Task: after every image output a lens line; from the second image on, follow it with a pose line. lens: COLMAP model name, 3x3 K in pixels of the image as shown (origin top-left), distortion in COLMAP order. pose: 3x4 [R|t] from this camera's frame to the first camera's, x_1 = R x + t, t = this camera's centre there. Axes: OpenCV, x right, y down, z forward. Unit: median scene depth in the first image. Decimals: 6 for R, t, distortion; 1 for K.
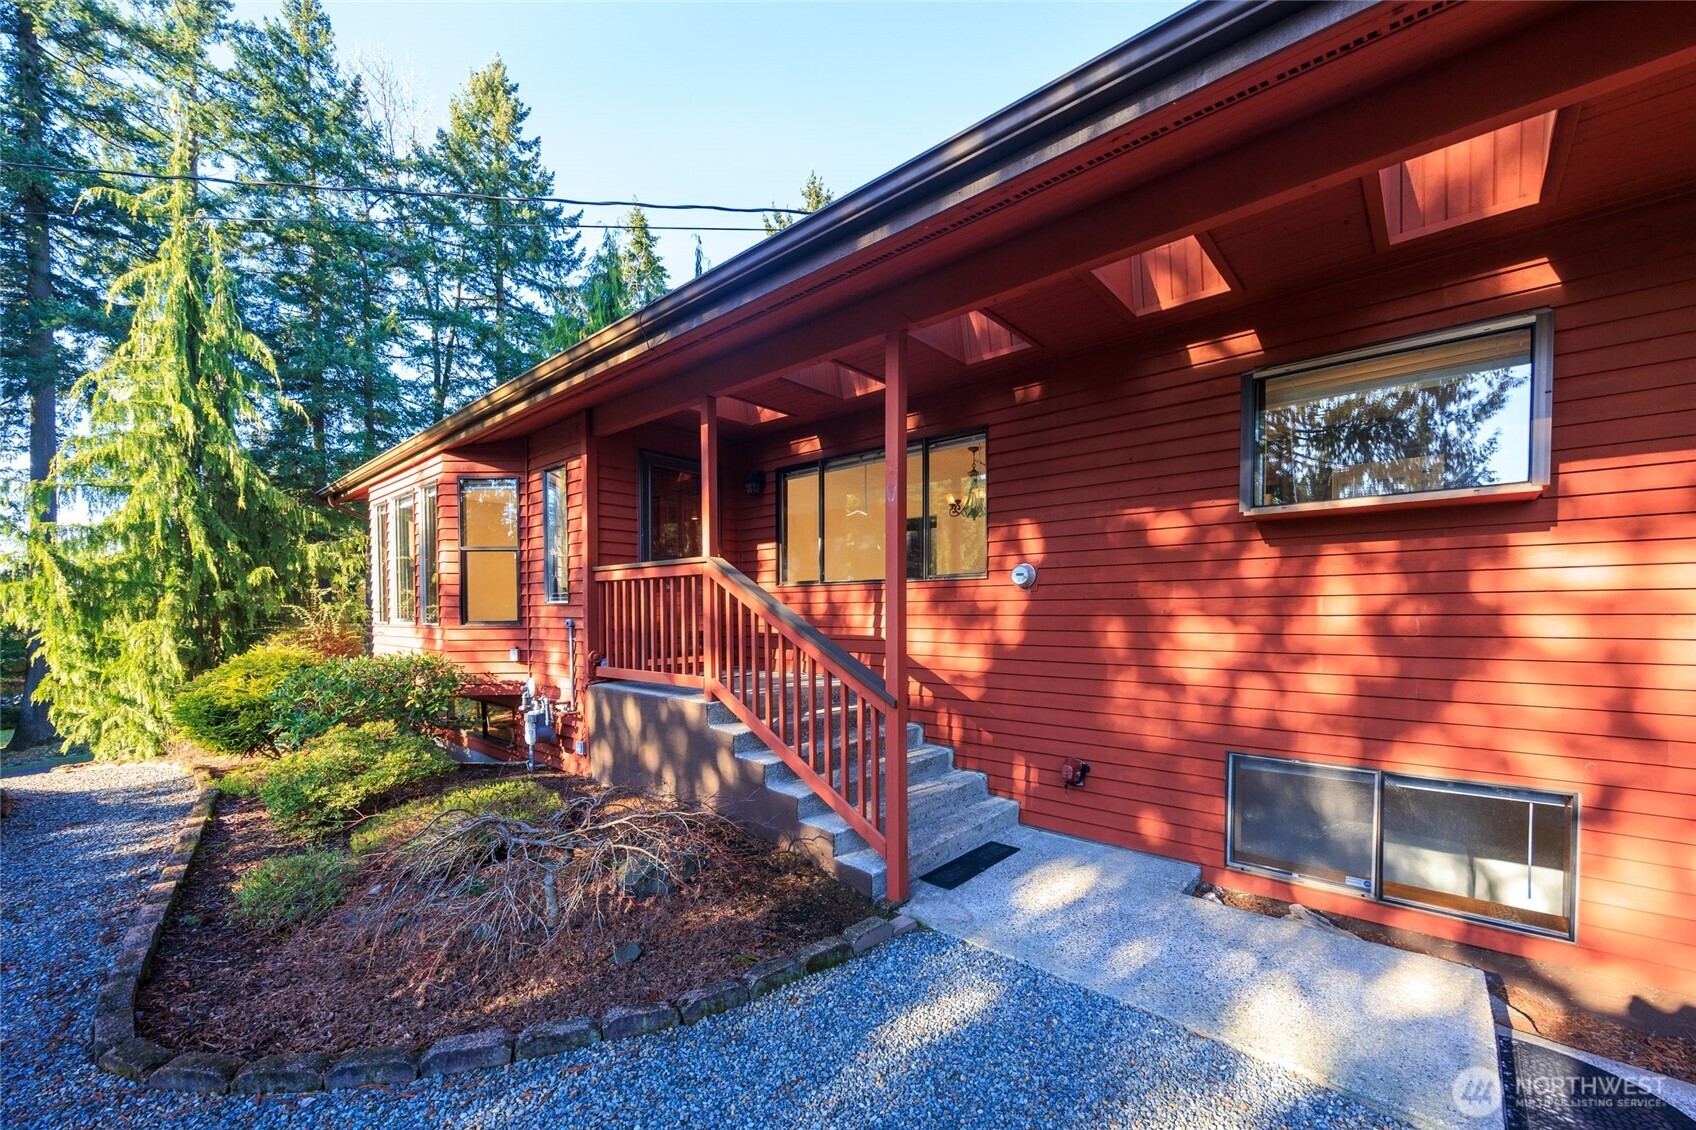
lens RADIAL K [[679.6, 0, 848.0], [0, 679.6, 565.0], [0, 0, 1]] dist [0.000209, -0.000281]
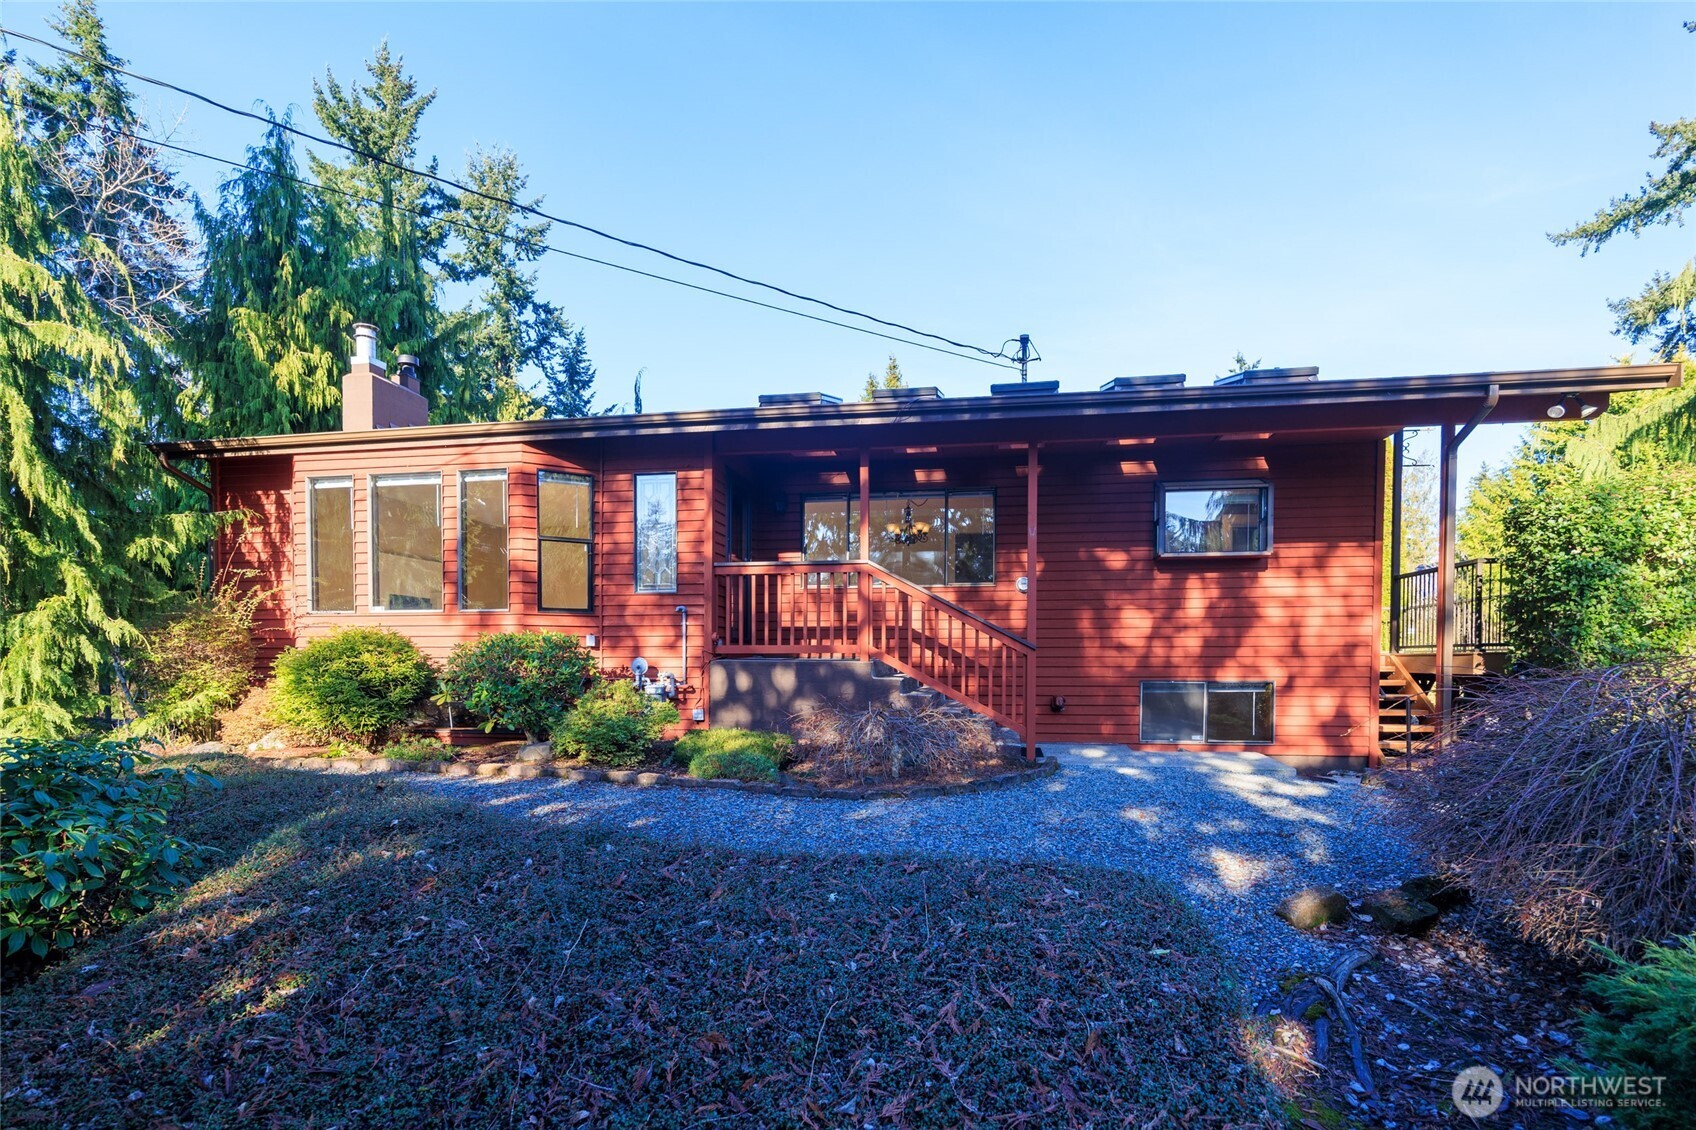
lens RADIAL K [[861.0, 0, 848.0], [0, 861.0, 565.0], [0, 0, 1]] dist [-0.000494, 0.000070]
pose [[0.847911, 0.059764, 0.526758, -1.396173], [-0.039621, 0.997990, -0.049453, 0.103722], [-0.528655, 0.021061, 0.848575, -0.587891]]
